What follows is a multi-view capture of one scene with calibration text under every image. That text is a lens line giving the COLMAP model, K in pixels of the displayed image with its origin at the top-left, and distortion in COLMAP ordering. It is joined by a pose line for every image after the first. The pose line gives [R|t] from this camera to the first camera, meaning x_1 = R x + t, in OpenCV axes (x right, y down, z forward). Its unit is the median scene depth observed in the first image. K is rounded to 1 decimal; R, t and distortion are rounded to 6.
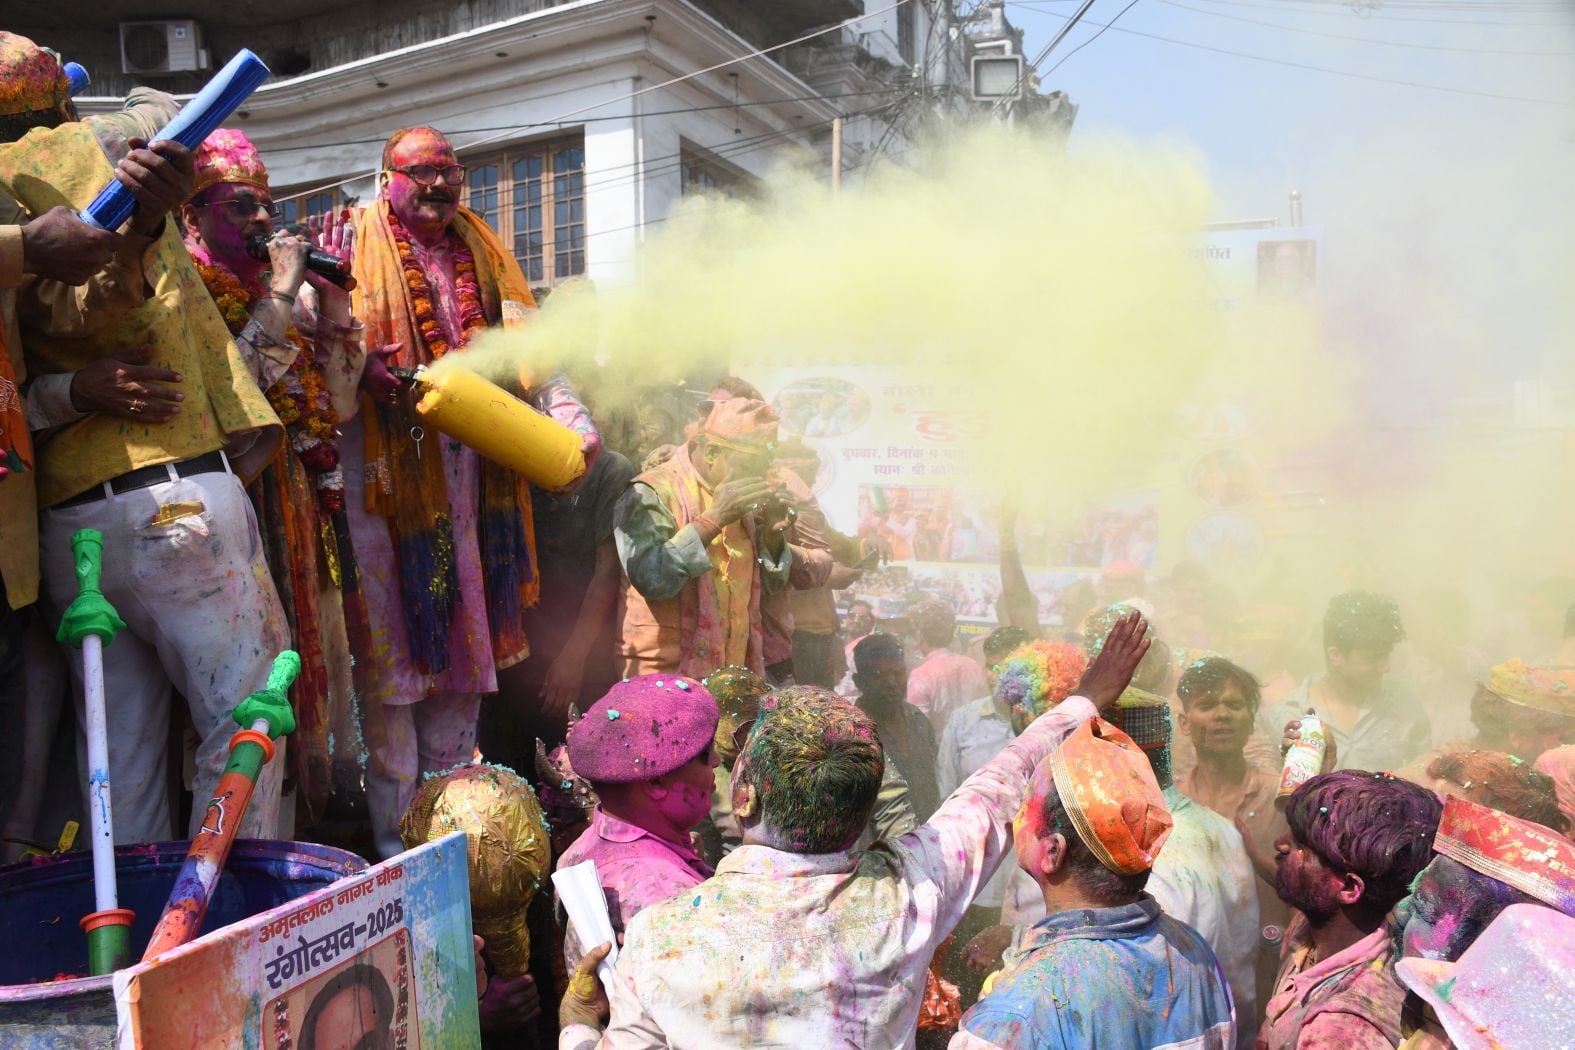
lens RADIAL K [[1280.7, 0, 802.2], [0, 1280.7, 520.9], [0, 0, 1]] dist [-0.147974, 0.113316]
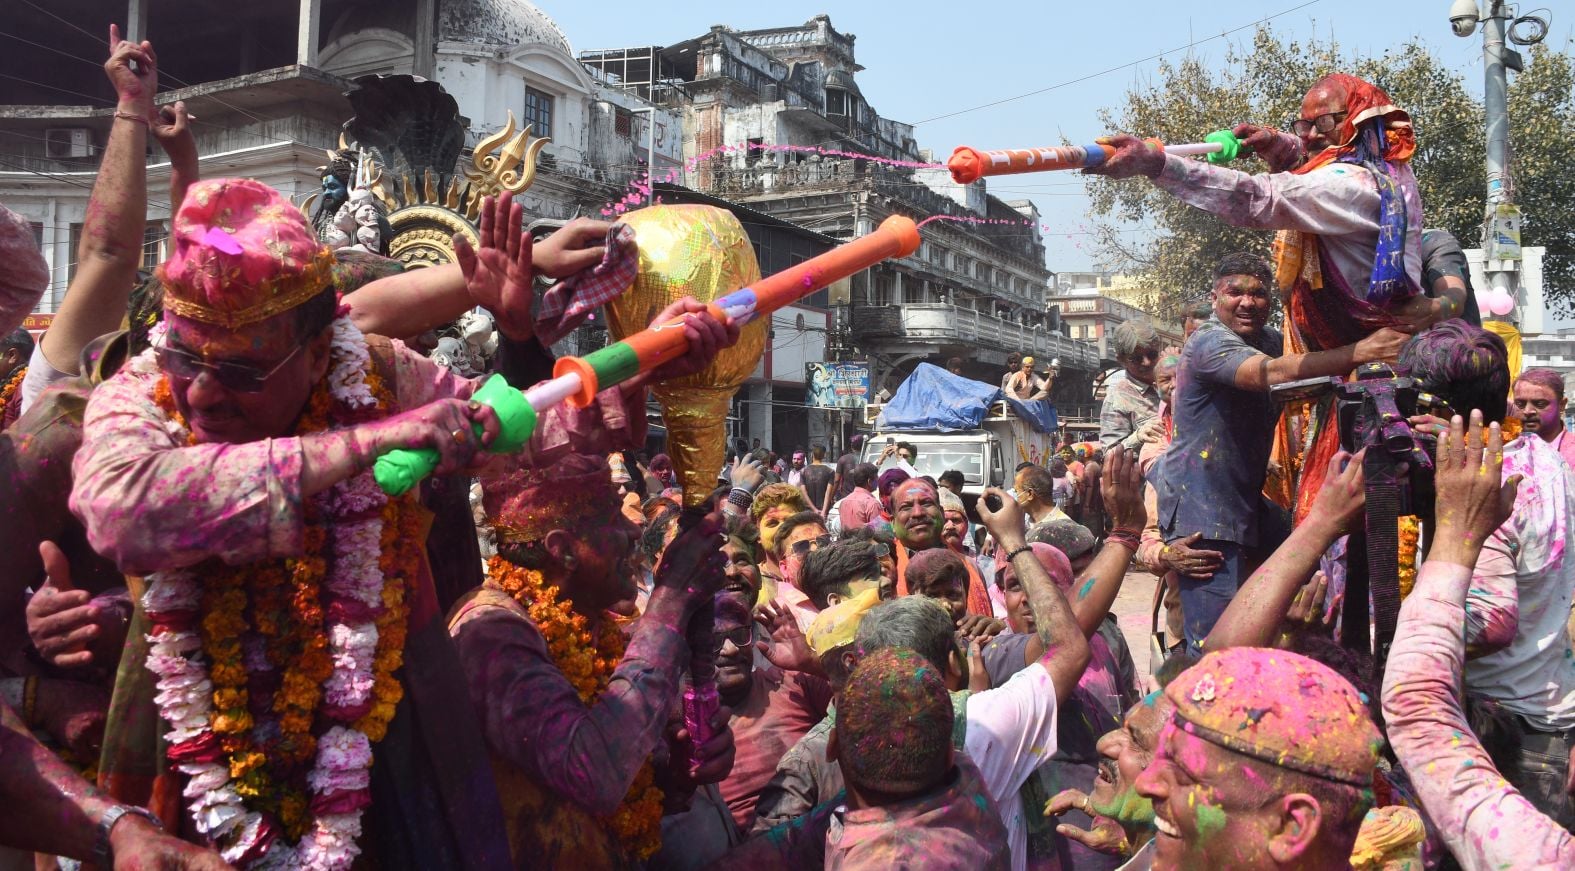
lens RADIAL K [[1285.3, 0, 803.6], [0, 1285.3, 333.1], [0, 0, 1]] dist [-0.141819, 0.088225]
pose [[0.999475, 0.025804, -0.019594, 0.699763], [-0.027460, 0.995604, -0.089545, 0.021436], [0.017197, 0.090036, 0.995790, -0.878369]]
